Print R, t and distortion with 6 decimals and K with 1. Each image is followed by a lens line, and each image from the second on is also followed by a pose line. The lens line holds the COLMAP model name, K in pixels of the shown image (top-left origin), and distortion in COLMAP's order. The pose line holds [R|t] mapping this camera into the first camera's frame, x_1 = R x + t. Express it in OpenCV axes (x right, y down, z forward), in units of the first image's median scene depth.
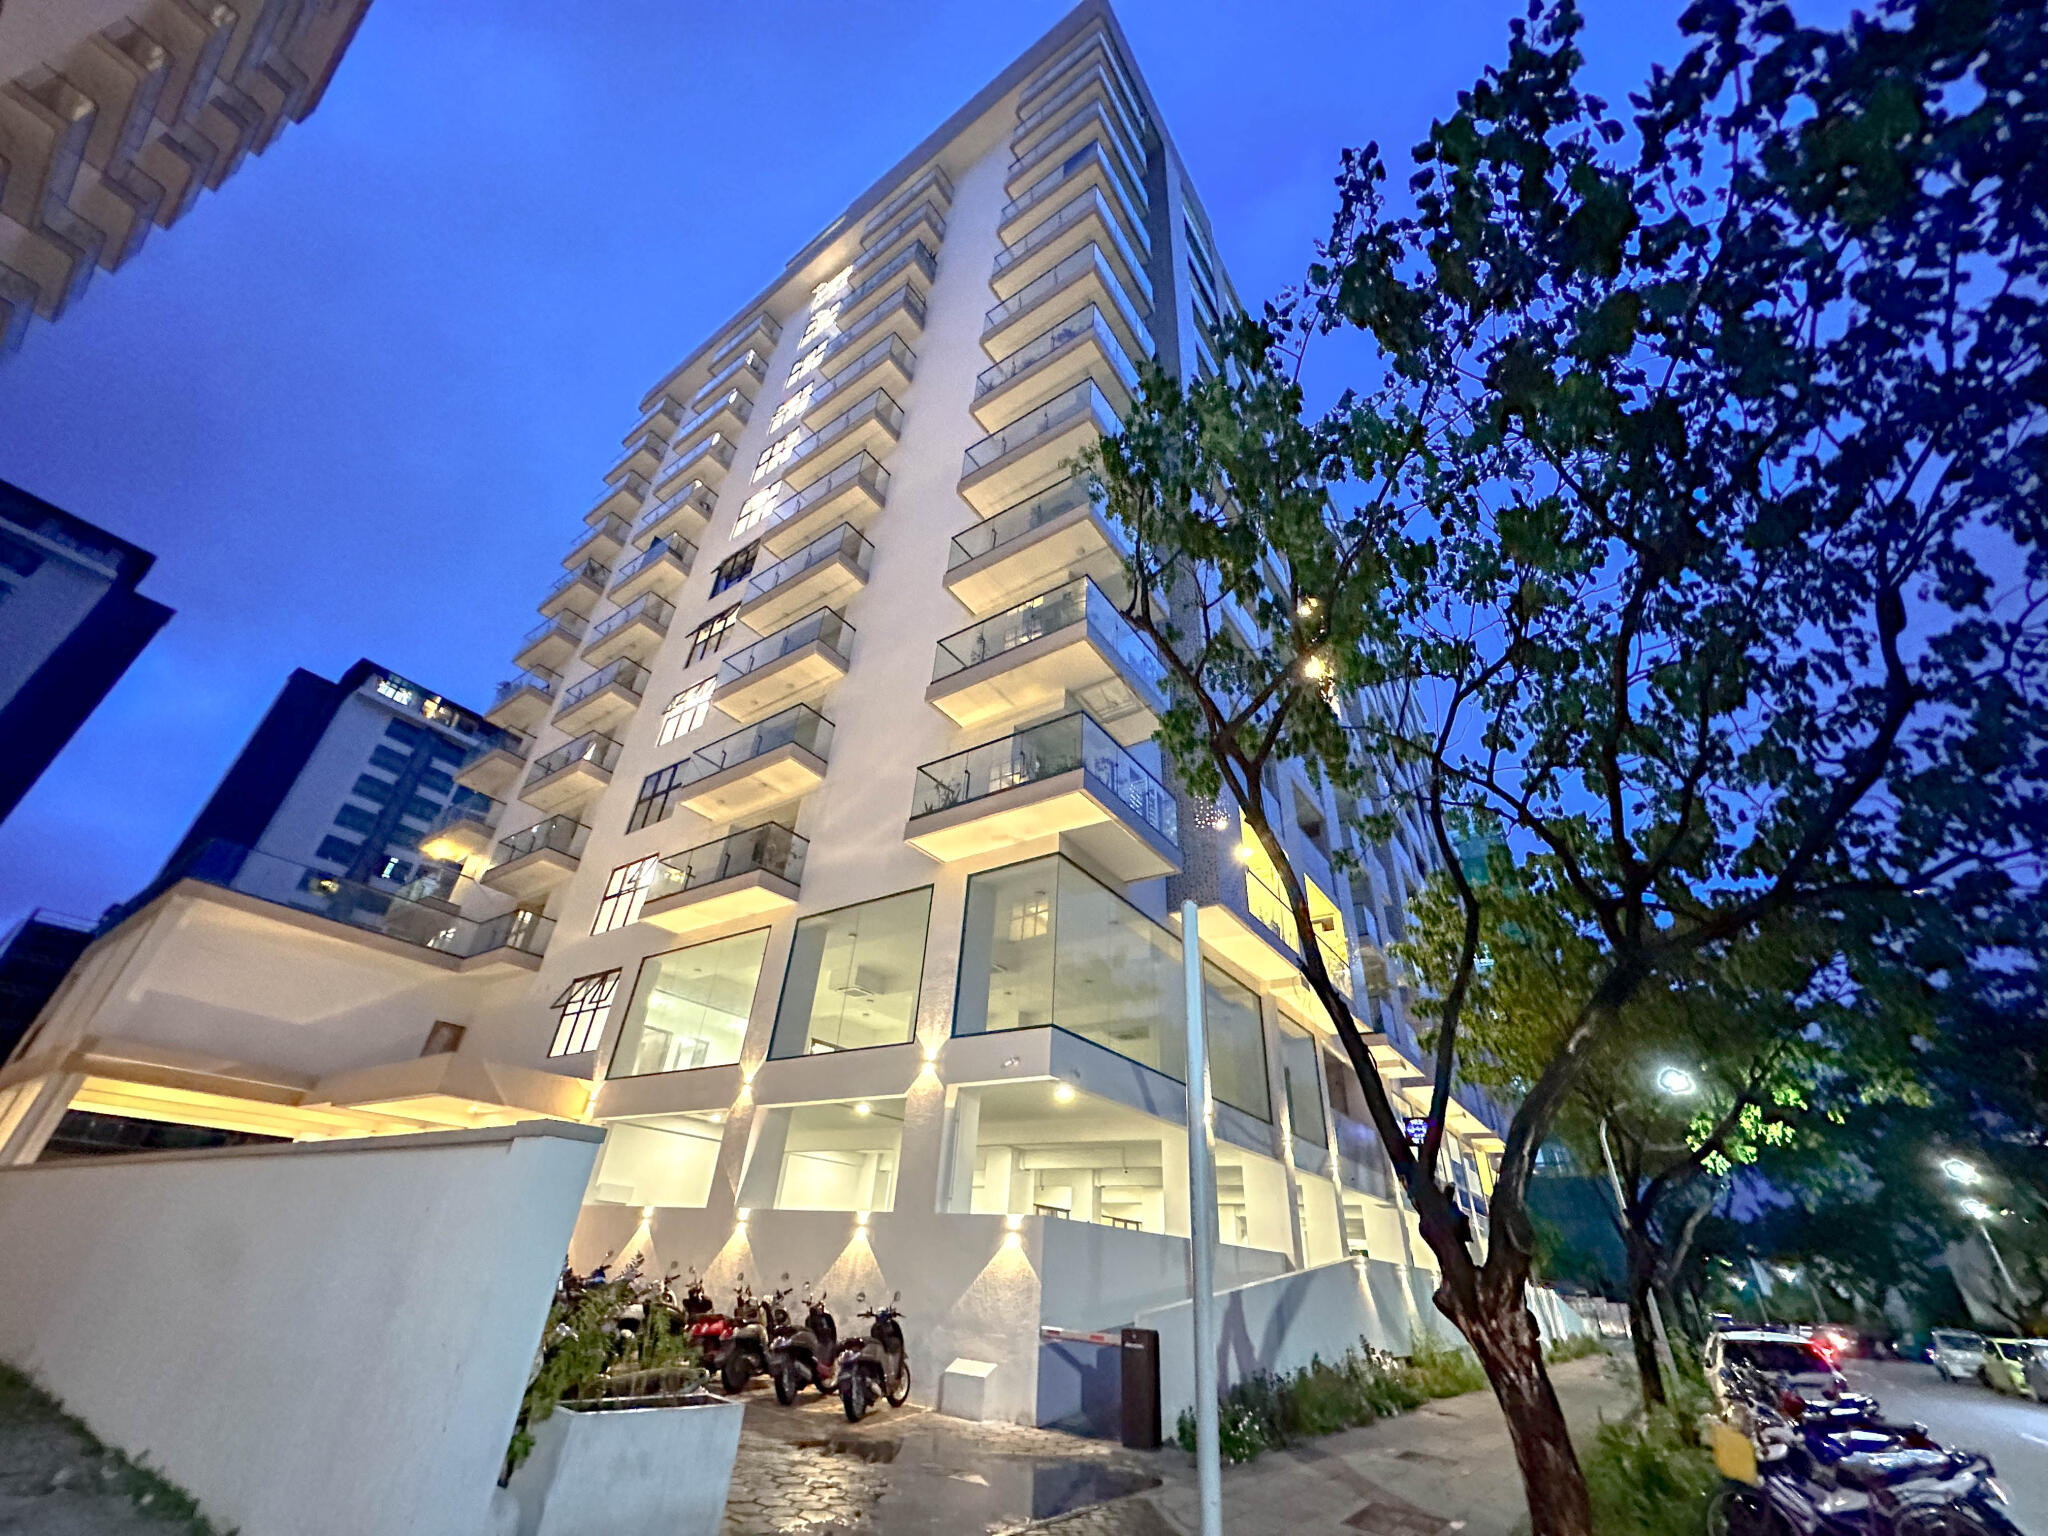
lens RADIAL K [[814.9, 0, 1023.9], [0, 814.9, 770.7], [0, 0, 1]] dist [-0.004807, 0.000866]
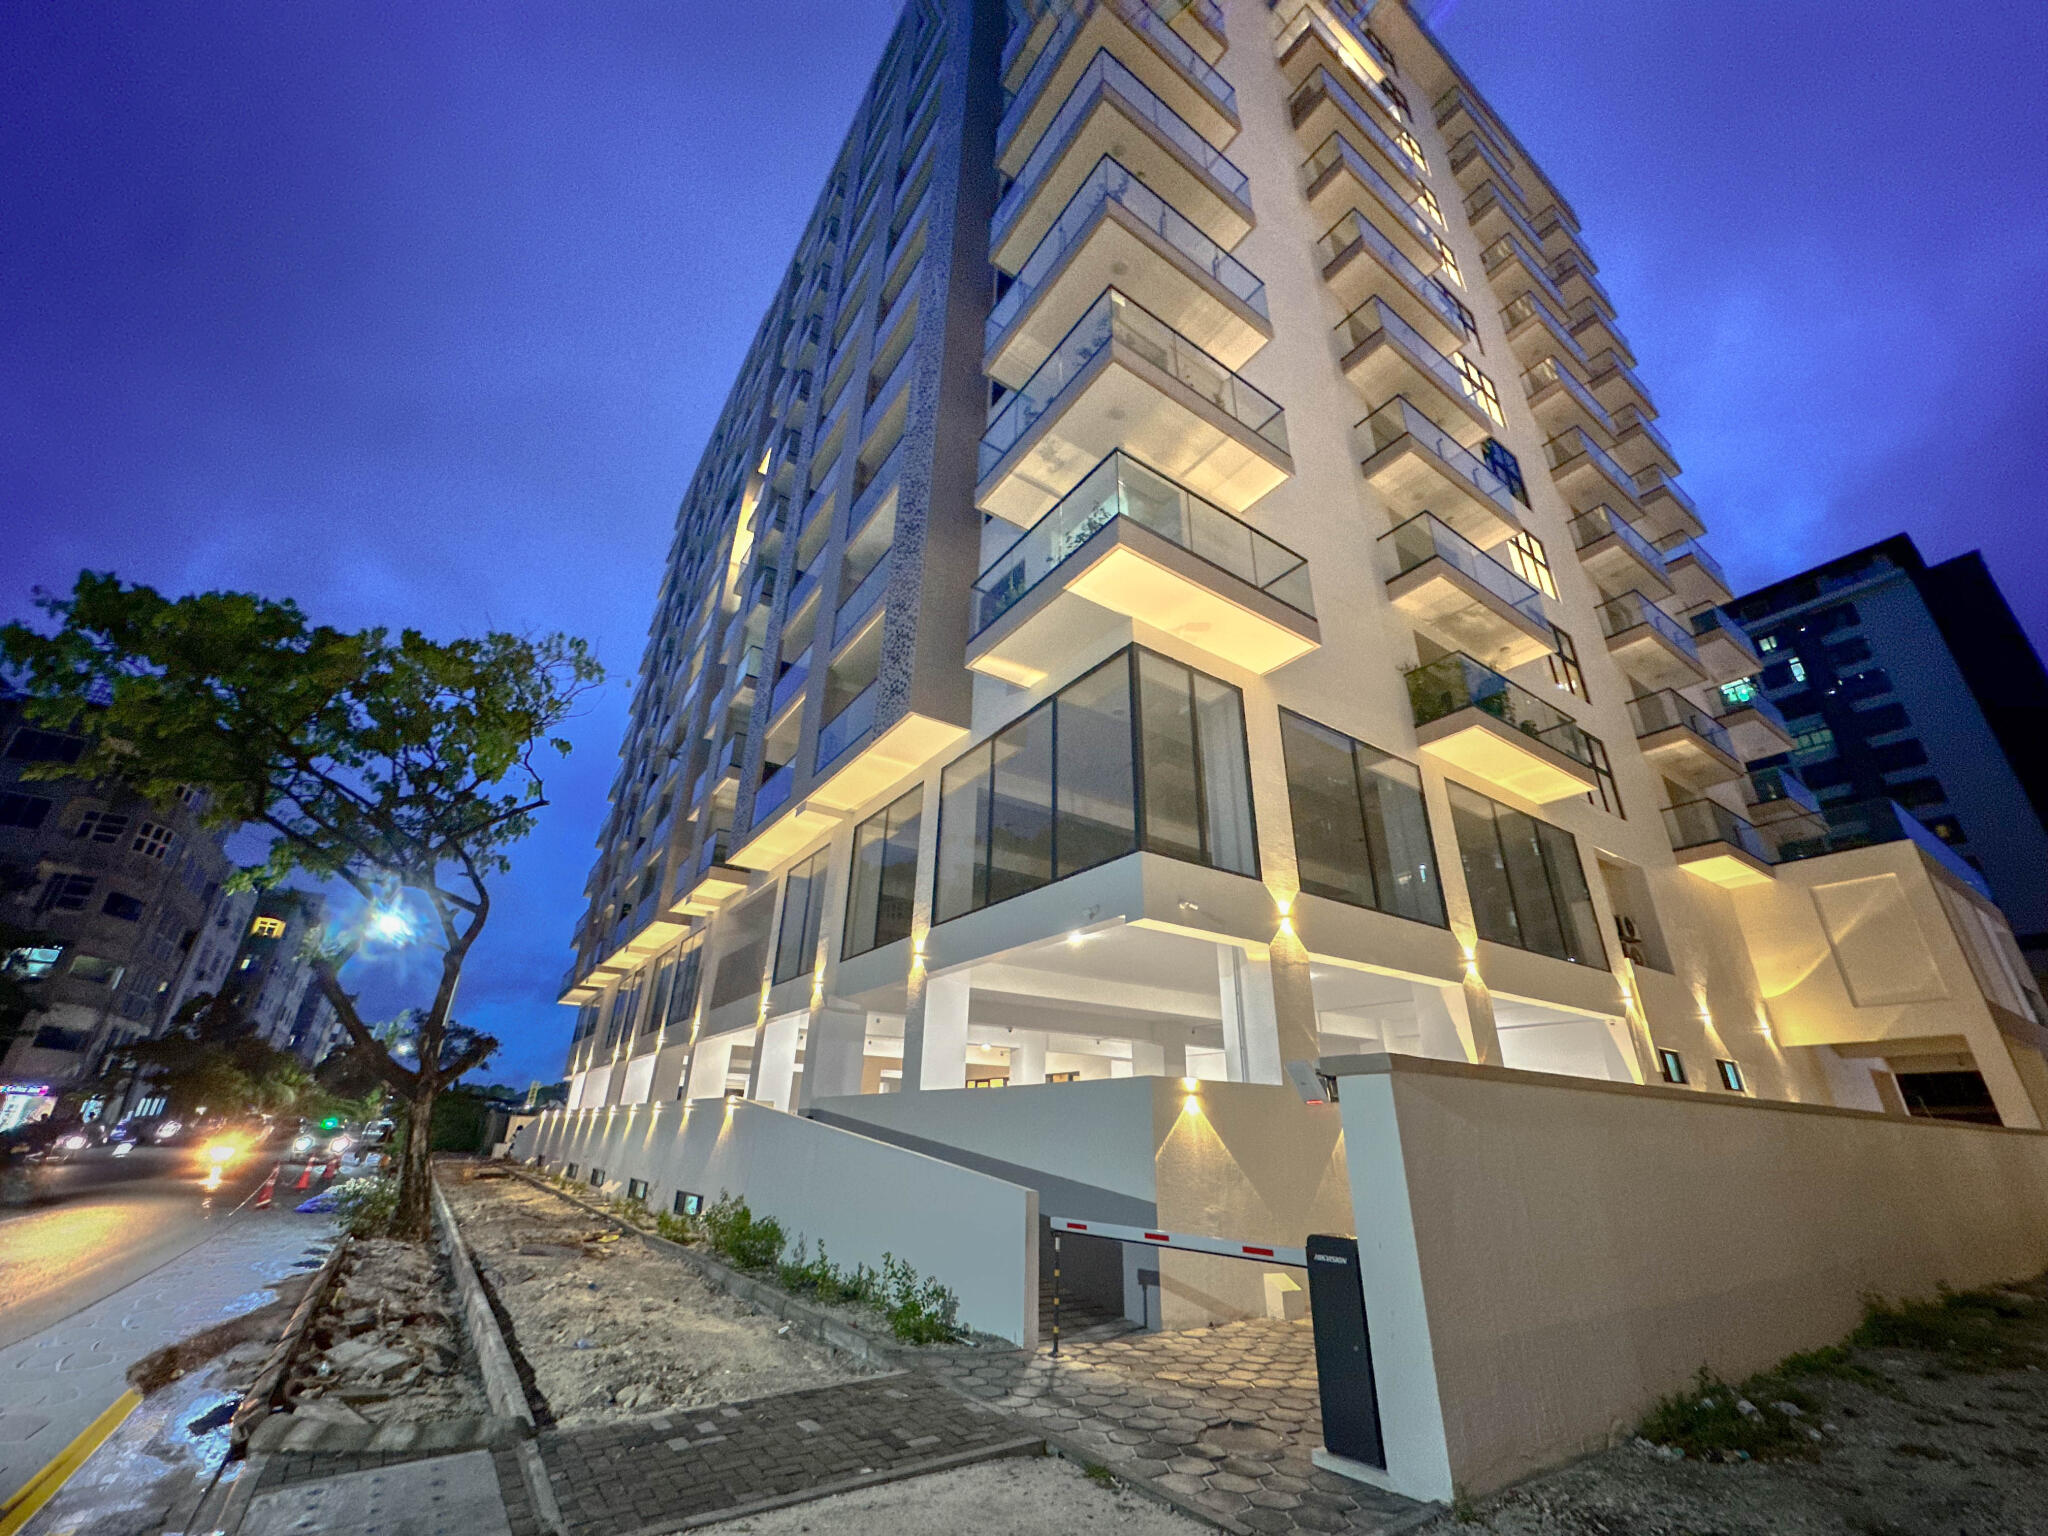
lens RADIAL K [[814.9, 0, 1023.9], [0, 814.9, 770.7], [0, 0, 1]] dist [-0.004807, 0.000866]
pose [[-0.339226, -0.445967, -0.828275, -0.092368], [0.461754, 0.688172, -0.559646, -0.033236], [0.819579, -0.572305, -0.027519, -0.040654]]
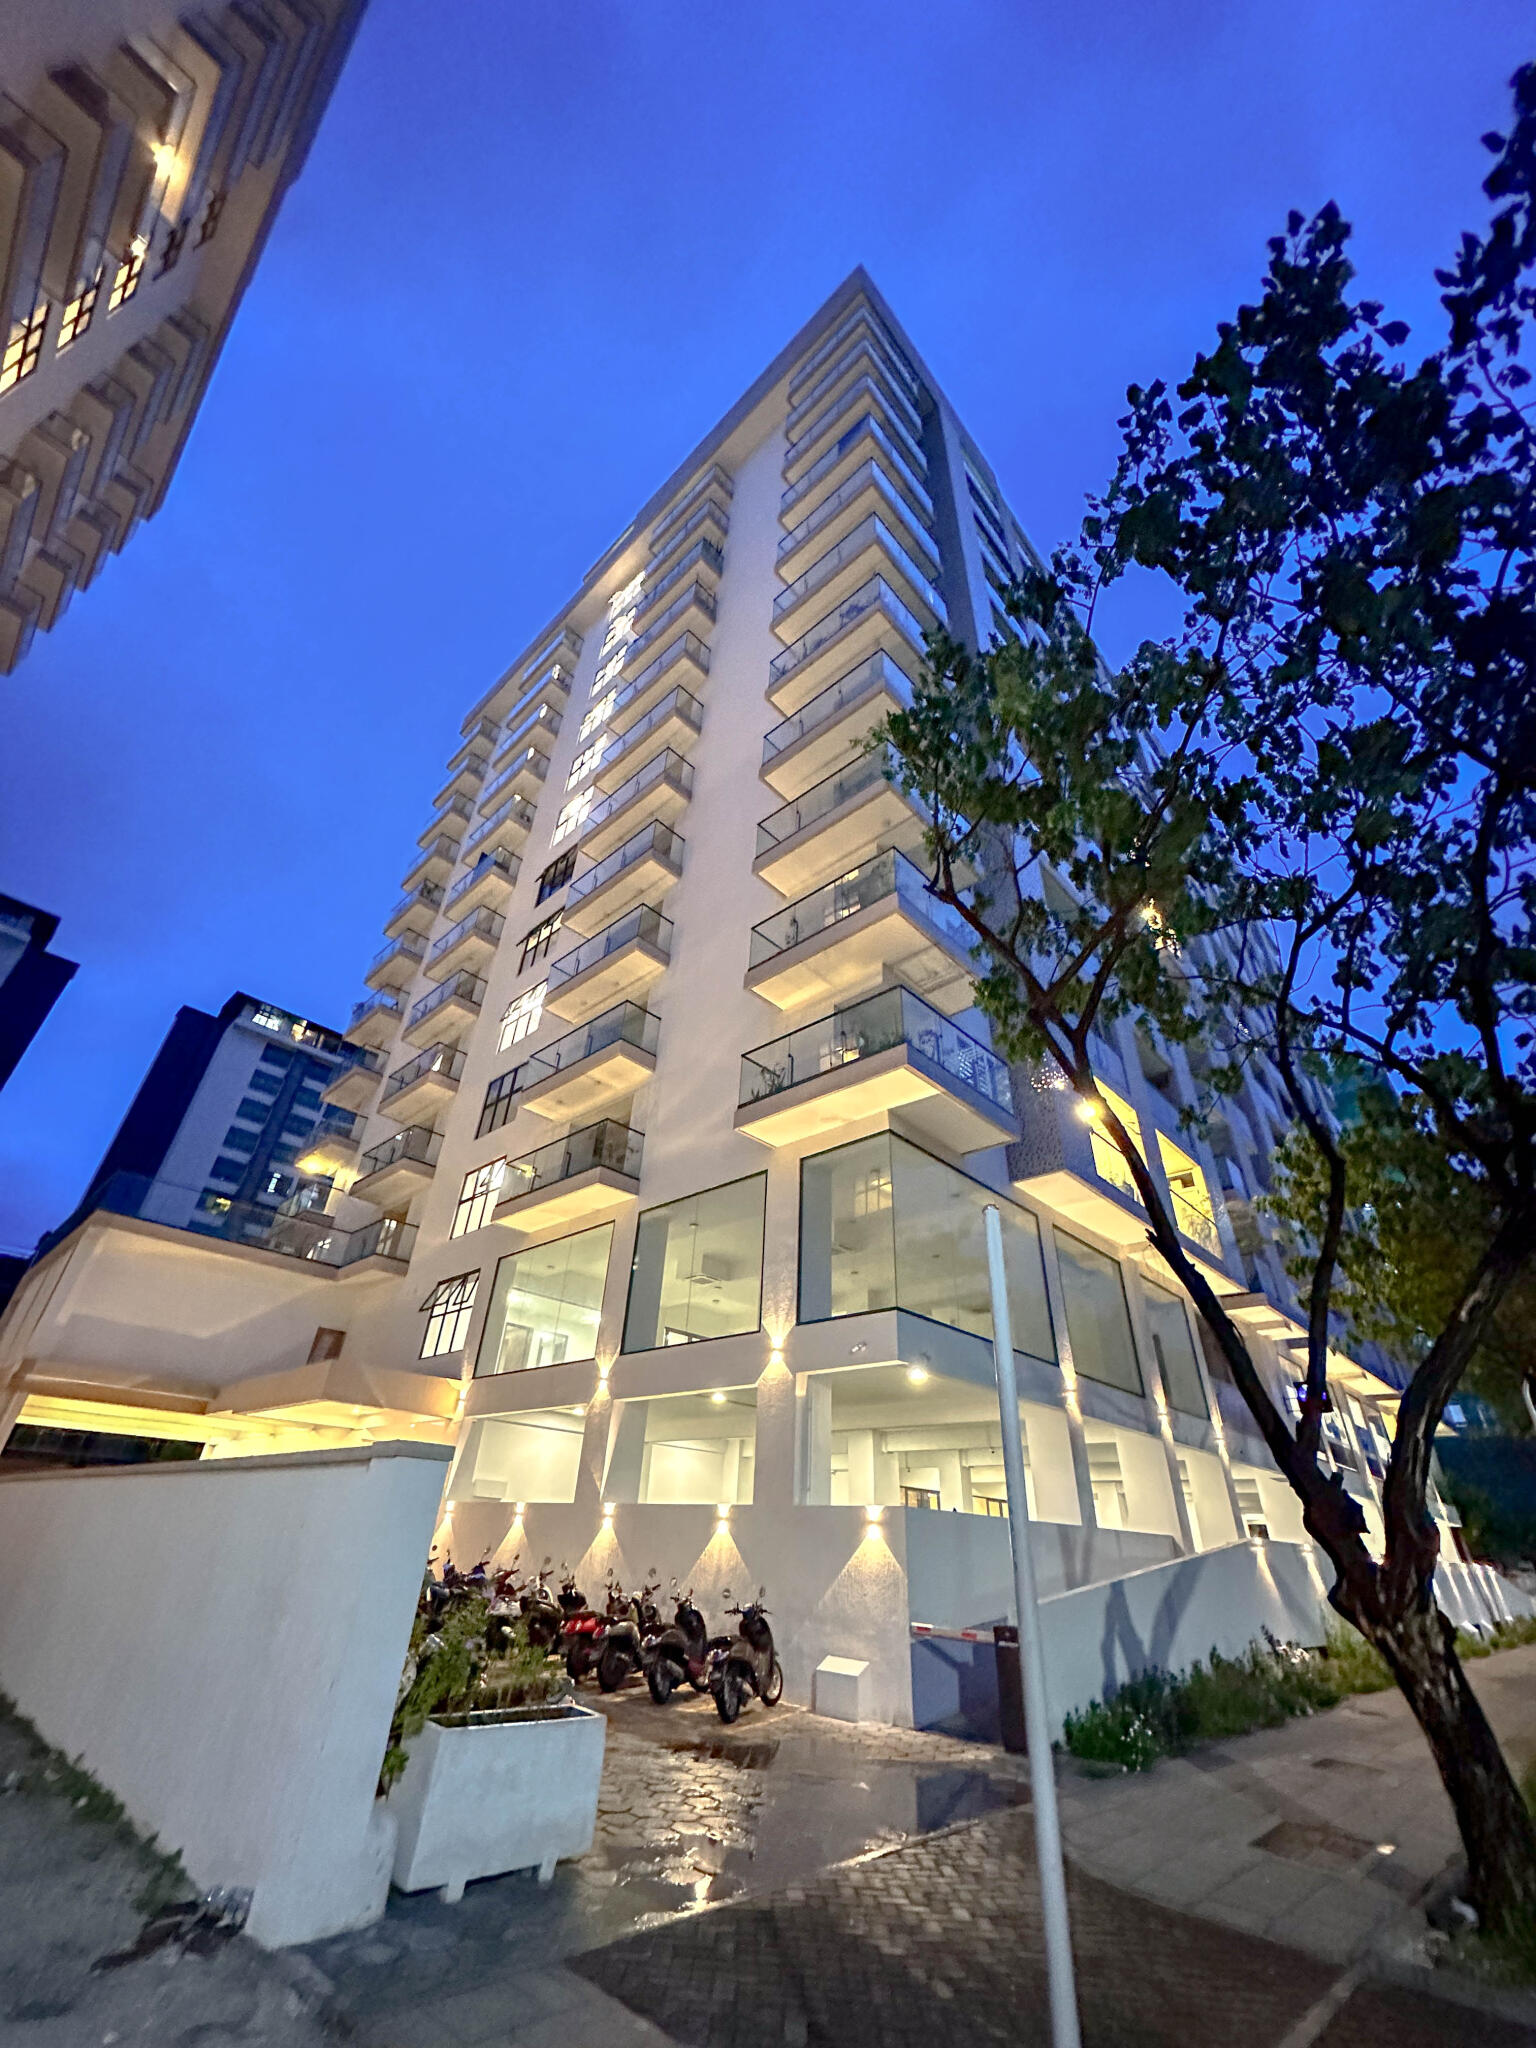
lens RADIAL K [[814.9, 0, 765.5], [0, 814.9, 1026.6], [0, 0, 1]] dist [-0.004807, 0.000866]
pose [[0.989904, -0.088079, -0.111047, 0.011992], [0.085652, 0.995974, -0.026450, -0.009178], [0.112930, 0.016672, 0.993463, 0.001877]]
